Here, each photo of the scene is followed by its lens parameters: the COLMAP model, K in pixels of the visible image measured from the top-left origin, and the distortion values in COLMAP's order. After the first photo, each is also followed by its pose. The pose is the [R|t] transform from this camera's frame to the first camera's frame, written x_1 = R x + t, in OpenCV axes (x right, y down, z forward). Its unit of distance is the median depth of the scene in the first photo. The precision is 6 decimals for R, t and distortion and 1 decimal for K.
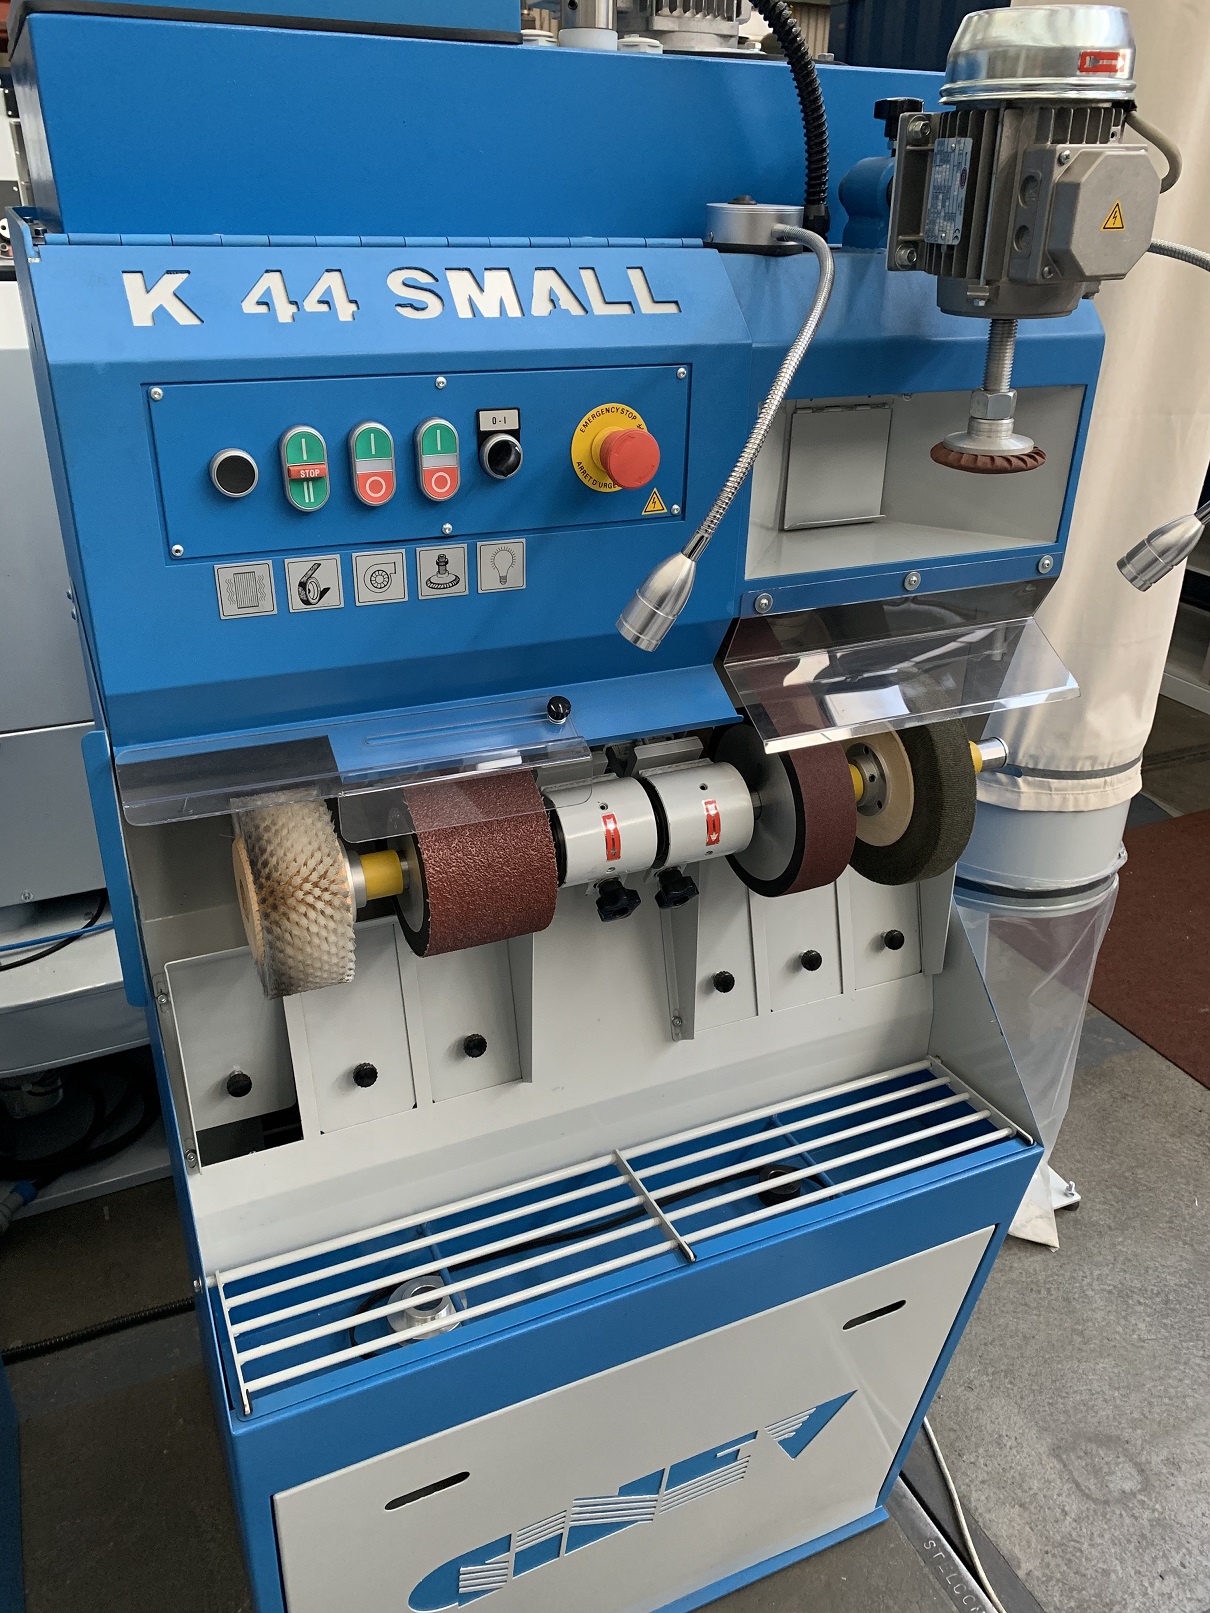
lens RADIAL K [[1242.1, 0, 605.0], [0, 1242.1, 806.5], [0, 0, 1]] dist [0.006419, -0.004905]
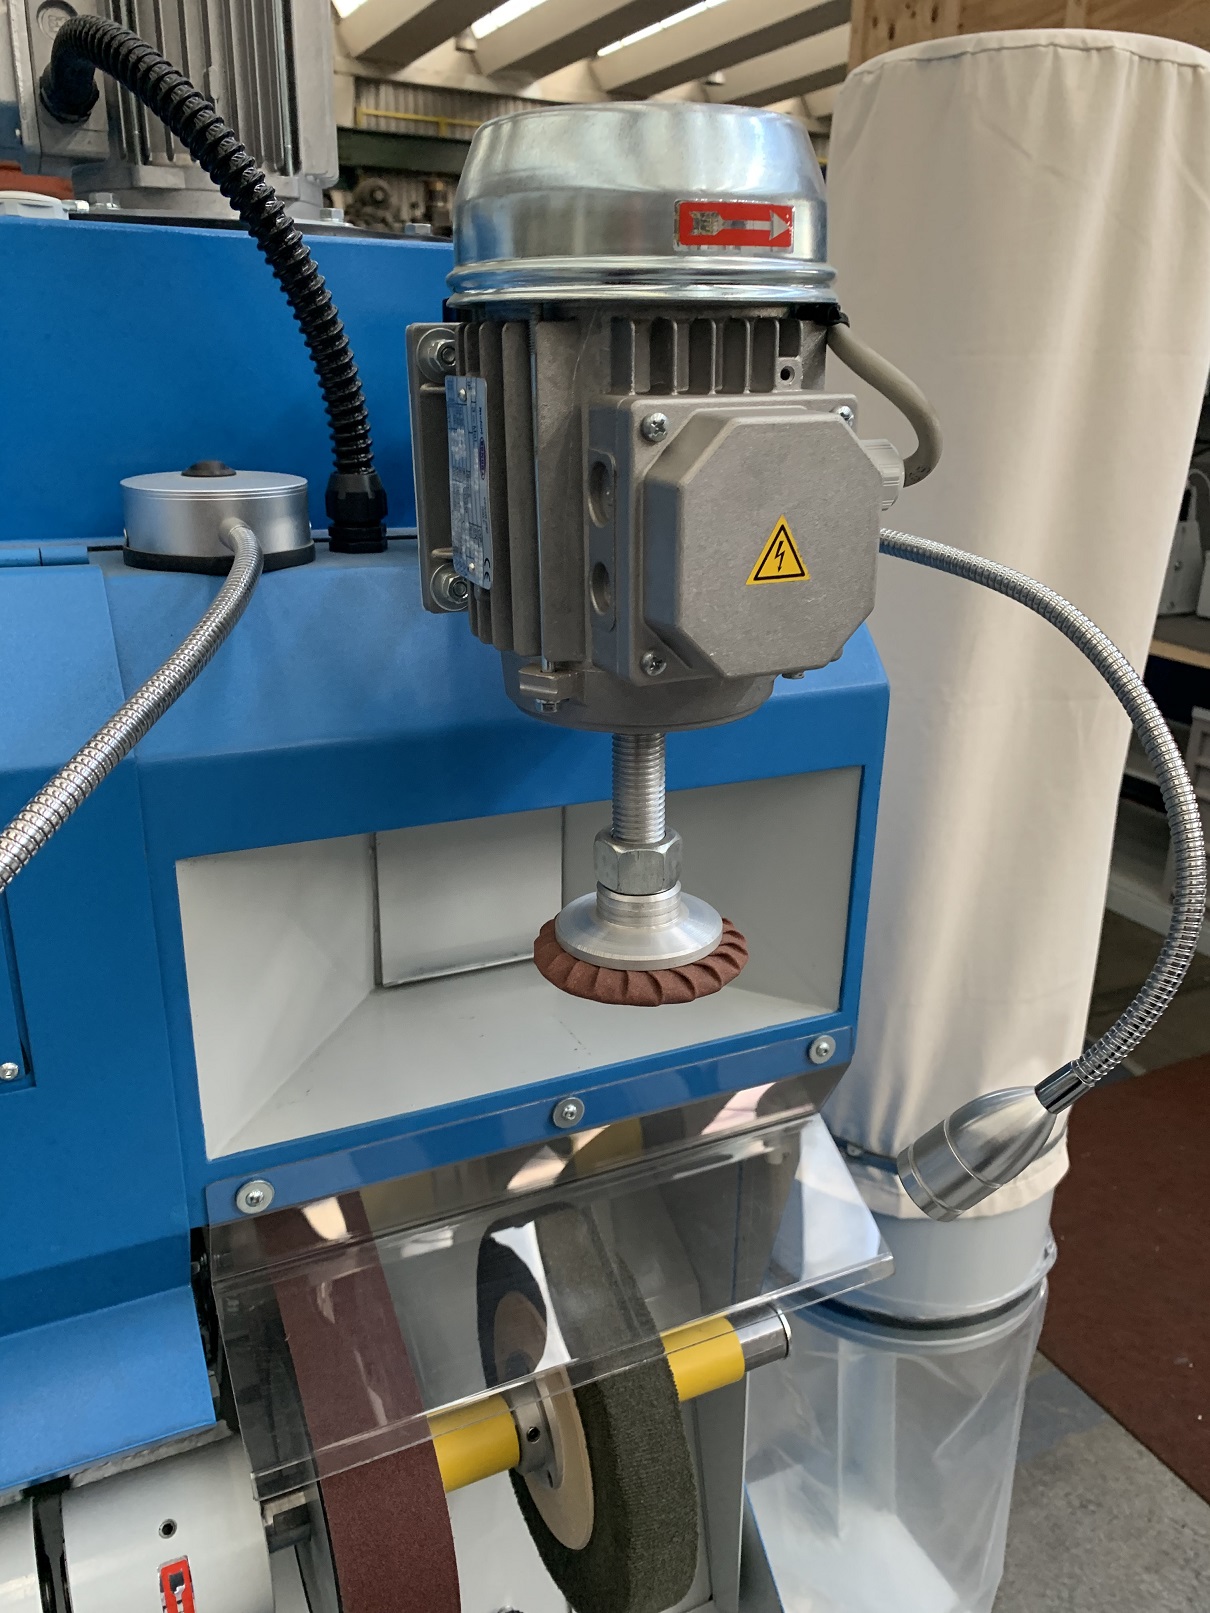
lens RADIAL K [[1242.1, 0, 605.0], [0, 1242.1, 806.5], [0, 0, 1]] dist [0.006419, -0.004905]
pose [[0.999849, -0.003676, 0.016964, 0.247538], [0.005743, 0.992336, -0.123433, -0.241344], [-0.016380, 0.123511, 0.992208, 0.419736]]
